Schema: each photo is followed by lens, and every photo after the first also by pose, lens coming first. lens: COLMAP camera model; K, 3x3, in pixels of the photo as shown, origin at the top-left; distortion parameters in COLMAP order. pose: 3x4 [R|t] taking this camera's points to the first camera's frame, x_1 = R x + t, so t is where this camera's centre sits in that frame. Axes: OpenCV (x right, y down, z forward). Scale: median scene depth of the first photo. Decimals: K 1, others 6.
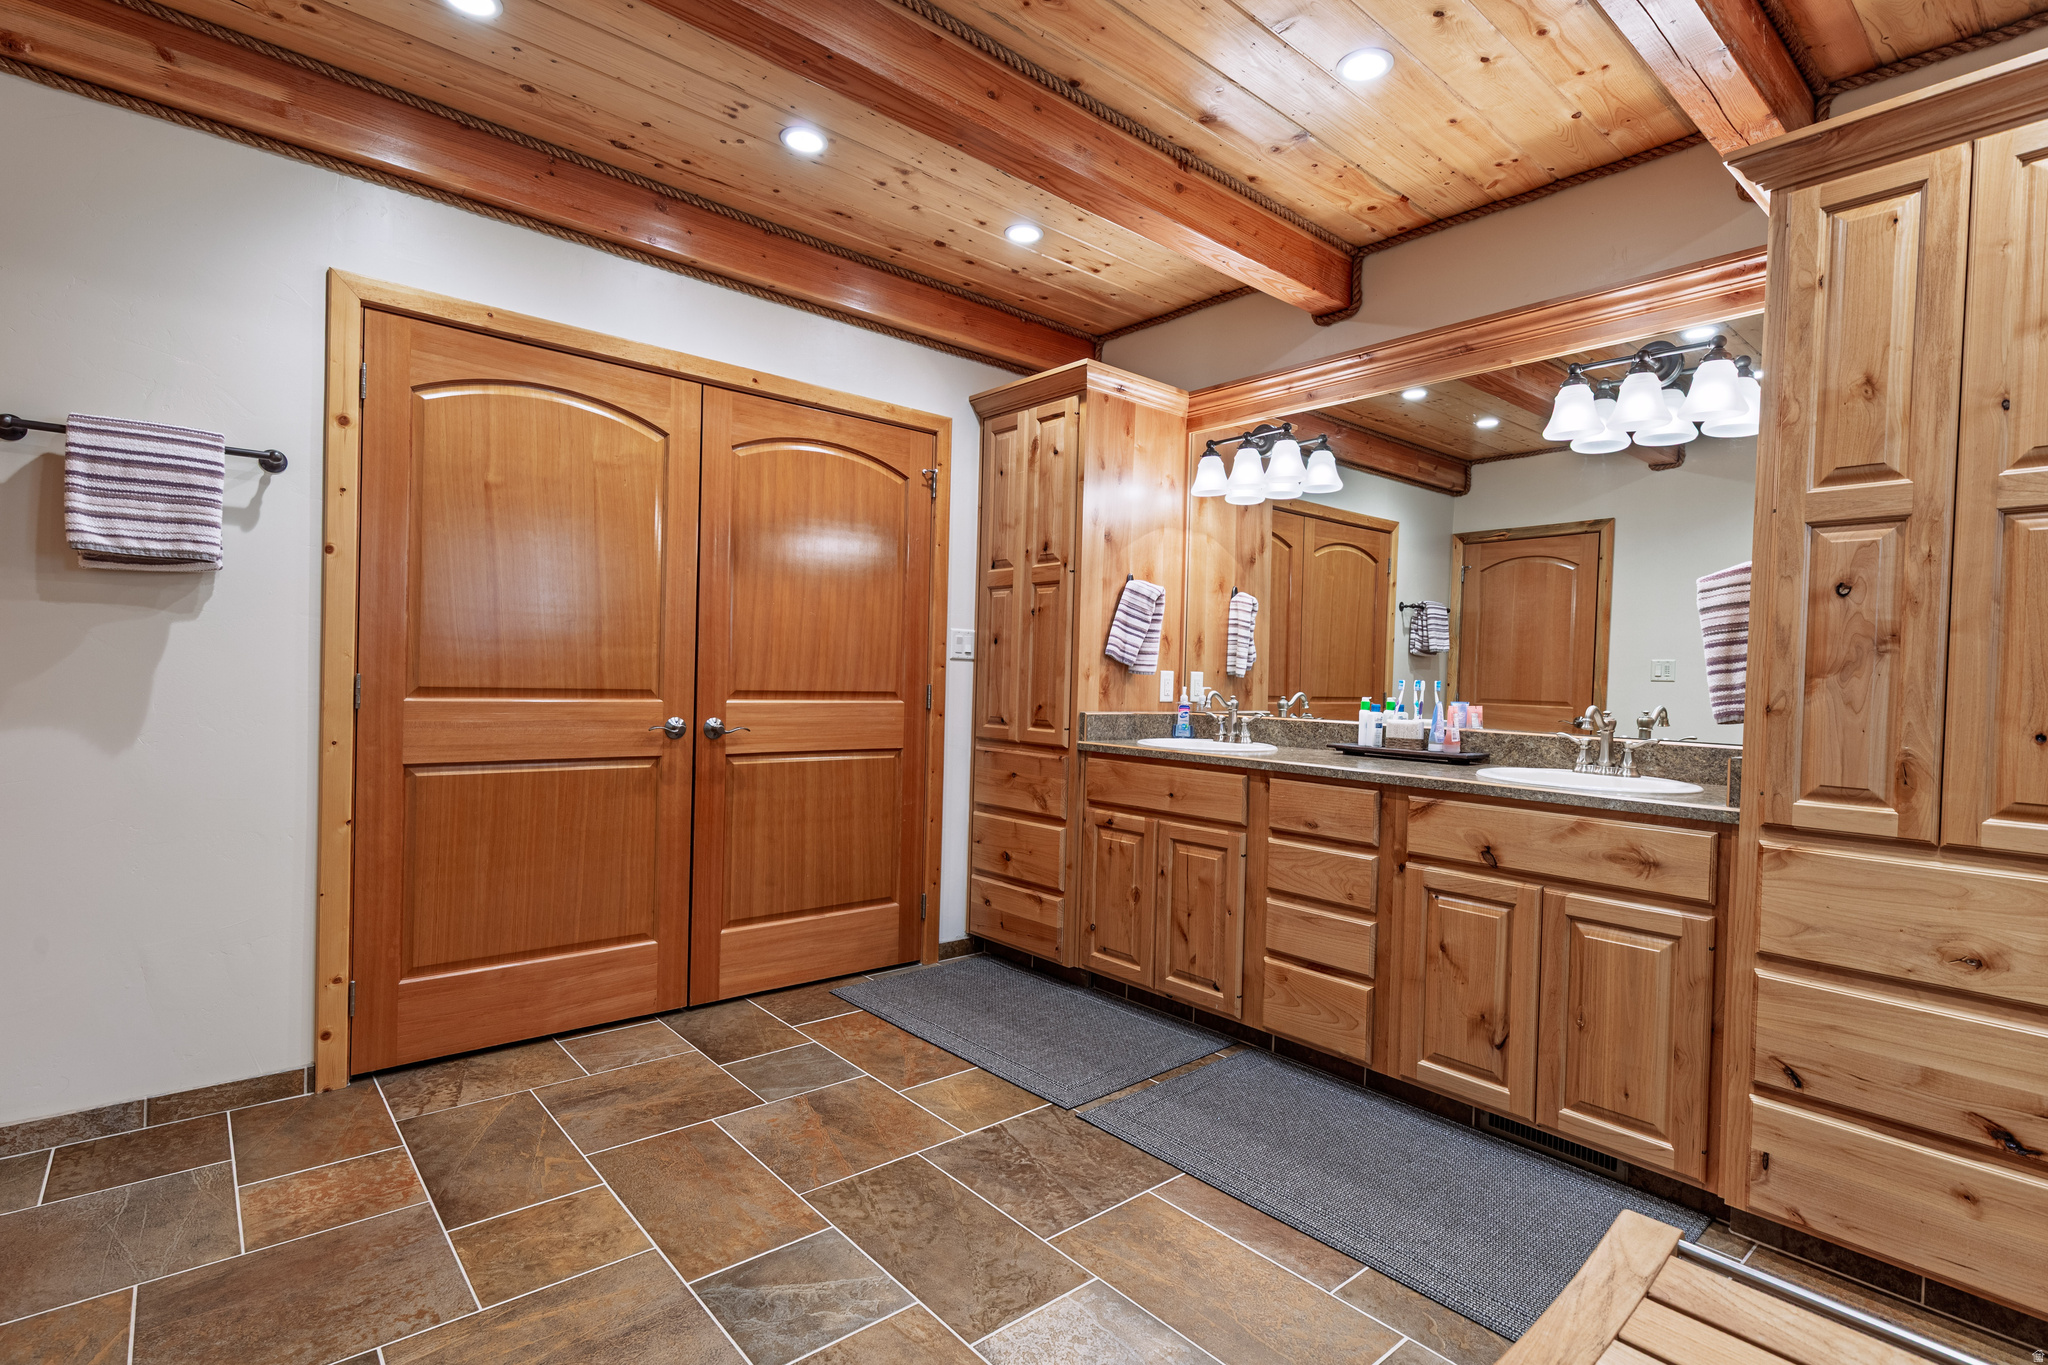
lens RADIAL K [[969.9, 0, 1022.5], [0, 969.9, 686.2], [0, 0, 1]] dist [0.005002, 0.000140]
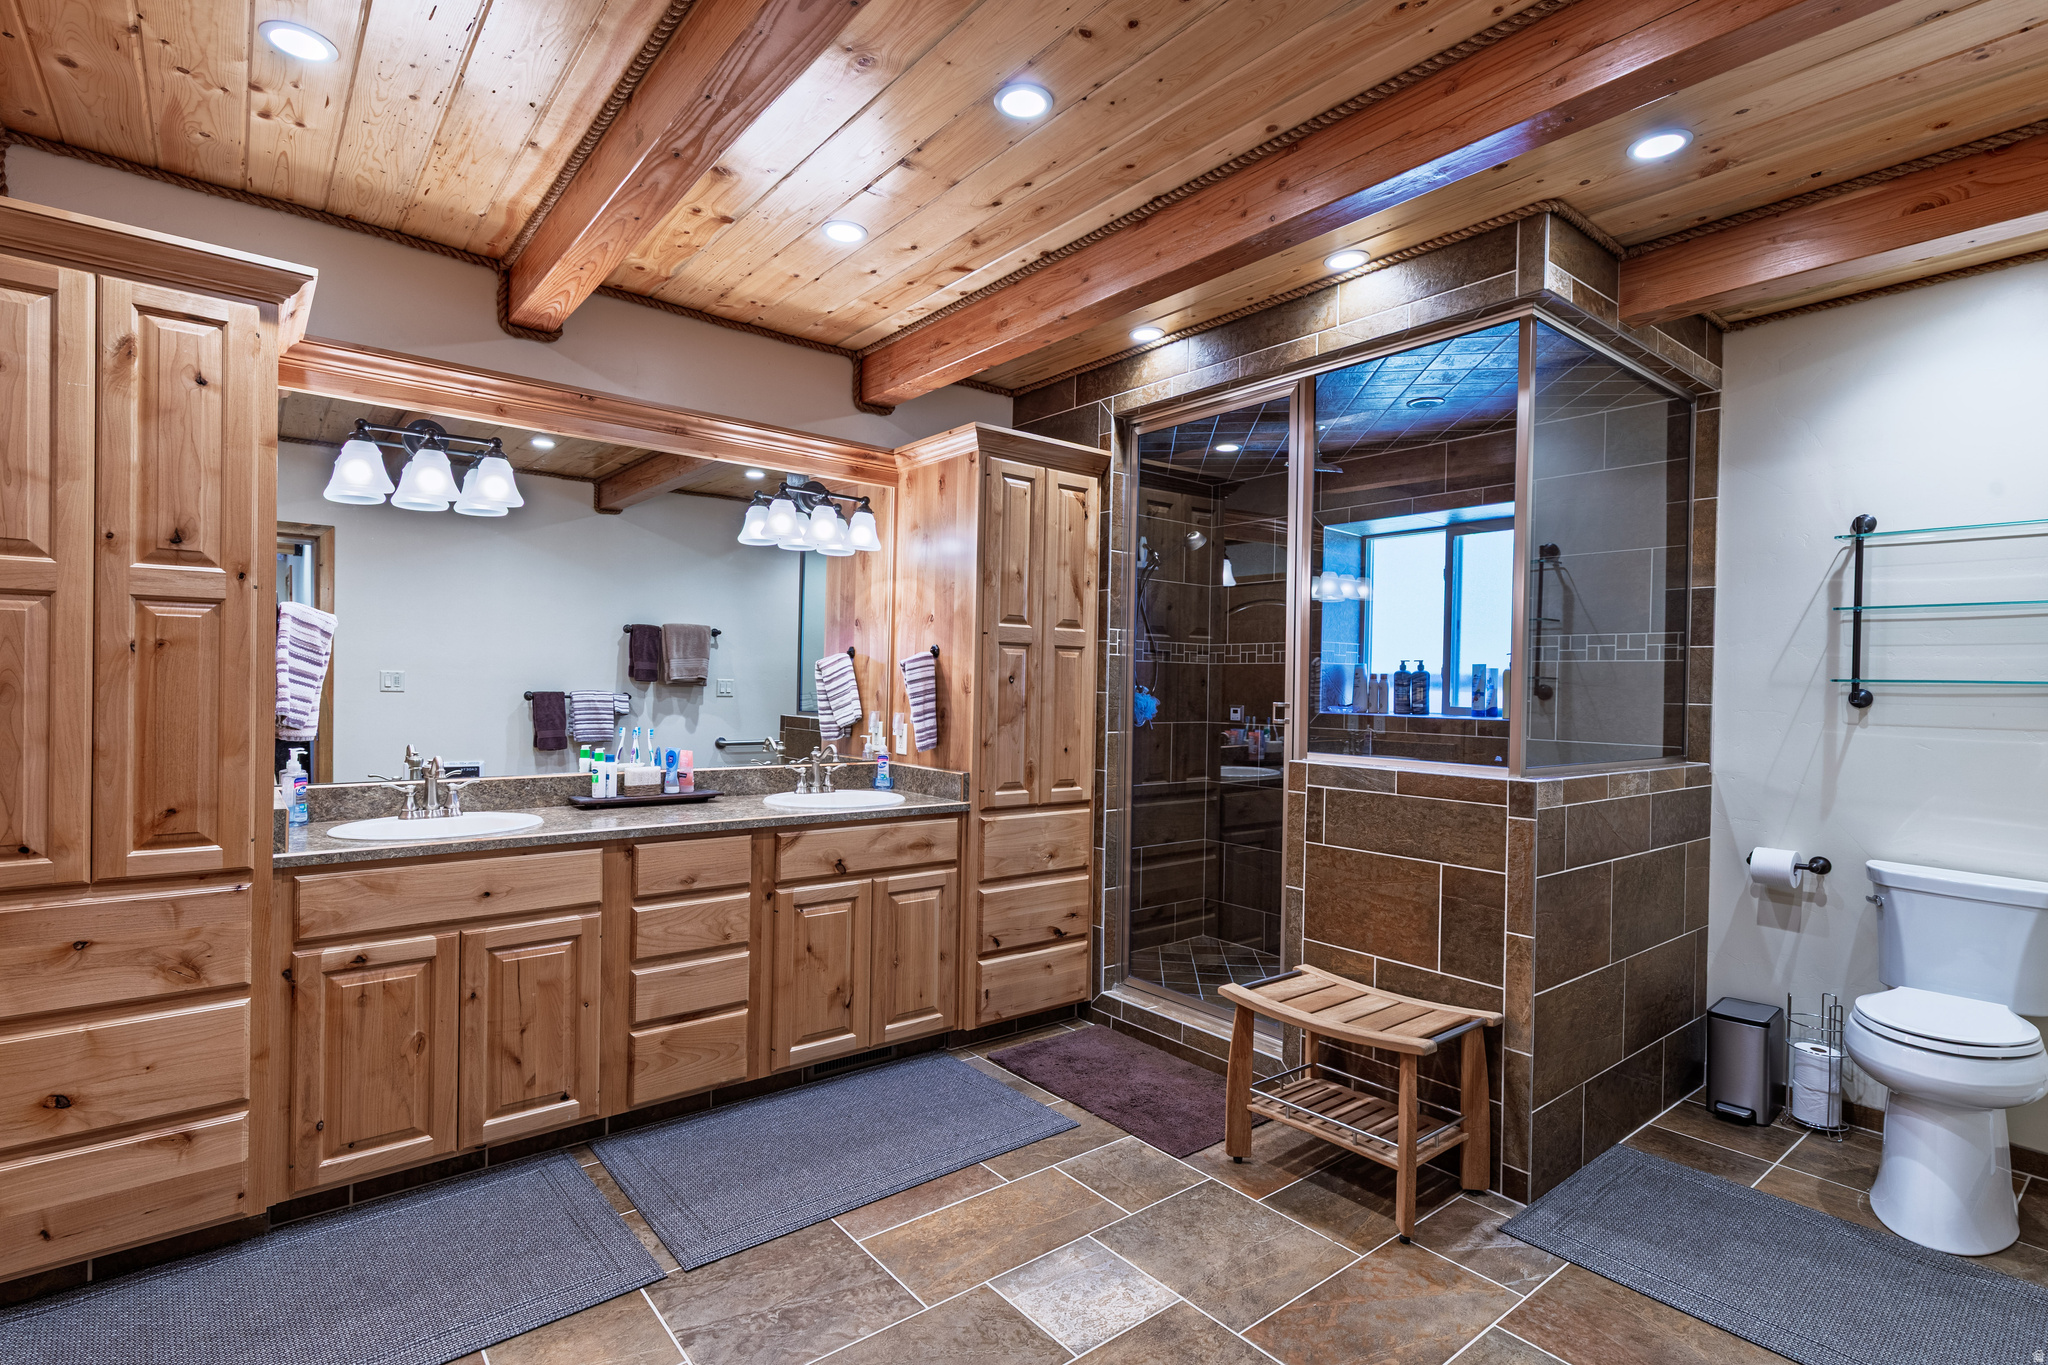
lens RADIAL K [[969.9, 0, 1025.9], [0, 969.9, 689.6], [0, 0, 1]] dist [0.005002, 0.000140]
pose [[0.034915, -0.029835, 0.998945, -0.750961], [-0.002356, 0.999549, 0.029936, -0.096474], [-0.999388, -0.003398, 0.034829, 0.644754]]
